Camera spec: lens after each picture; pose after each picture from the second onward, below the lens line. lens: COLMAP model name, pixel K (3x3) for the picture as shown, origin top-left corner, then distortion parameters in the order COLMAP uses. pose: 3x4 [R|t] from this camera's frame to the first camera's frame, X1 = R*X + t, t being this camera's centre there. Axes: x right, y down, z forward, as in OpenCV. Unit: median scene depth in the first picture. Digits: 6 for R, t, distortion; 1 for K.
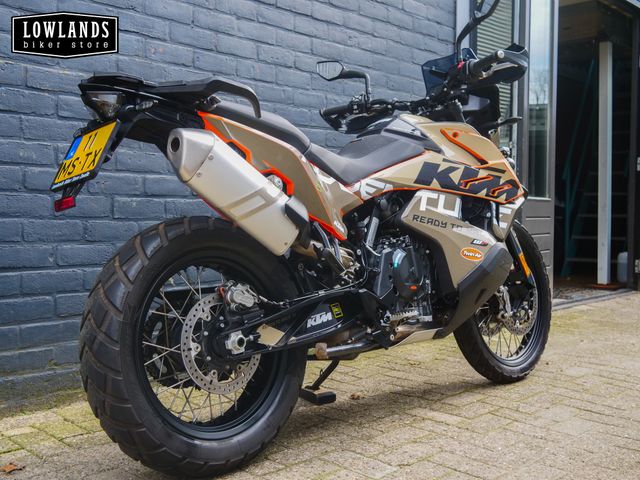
lens RADIAL K [[730.3, 0, 320.0], [0, 730.3, 240.0], [0, 0, 1]] dist [-0.010850, 0.012062]
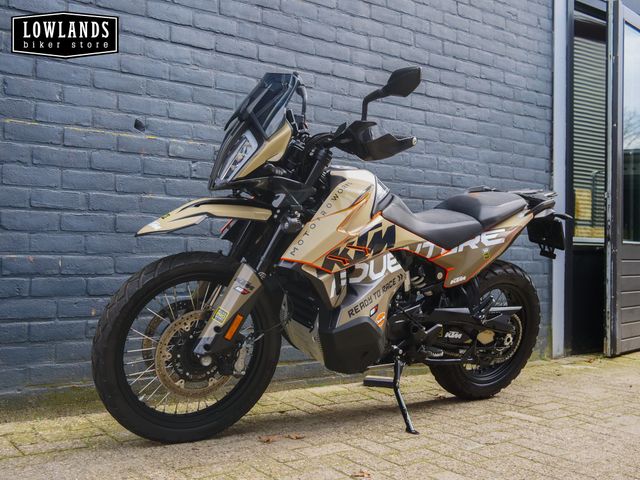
lens RADIAL K [[730.3, 0, 320.0], [0, 730.3, 240.0], [0, 0, 1]] dist [-0.010850, 0.012062]
pose [[0.986294, 0.003672, -0.164958, 0.019571], [-0.013241, 0.998290, -0.056945, 0.012973], [0.164467, 0.058349, 0.984655, -0.263420]]
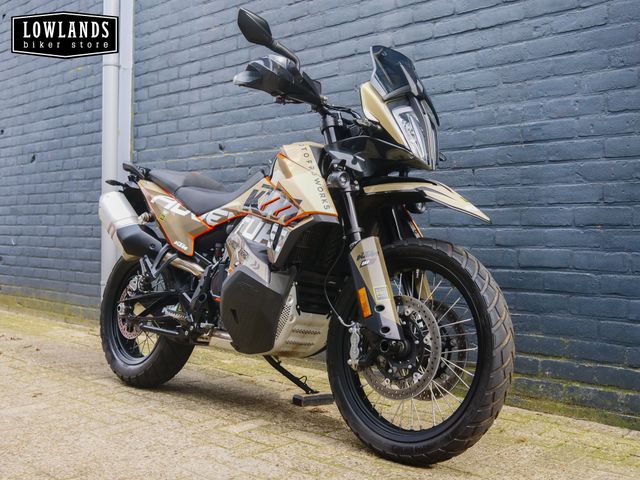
lens RADIAL K [[730.3, 0, 320.0], [0, 730.3, 240.0], [0, 0, 1]] dist [-0.010850, 0.012062]
pose [[-0.007487, -0.006498, -0.999951, 1.055446], [-0.051939, 0.998632, -0.006100, -0.025759], [0.998622, 0.051891, -0.007814, 0.949110]]
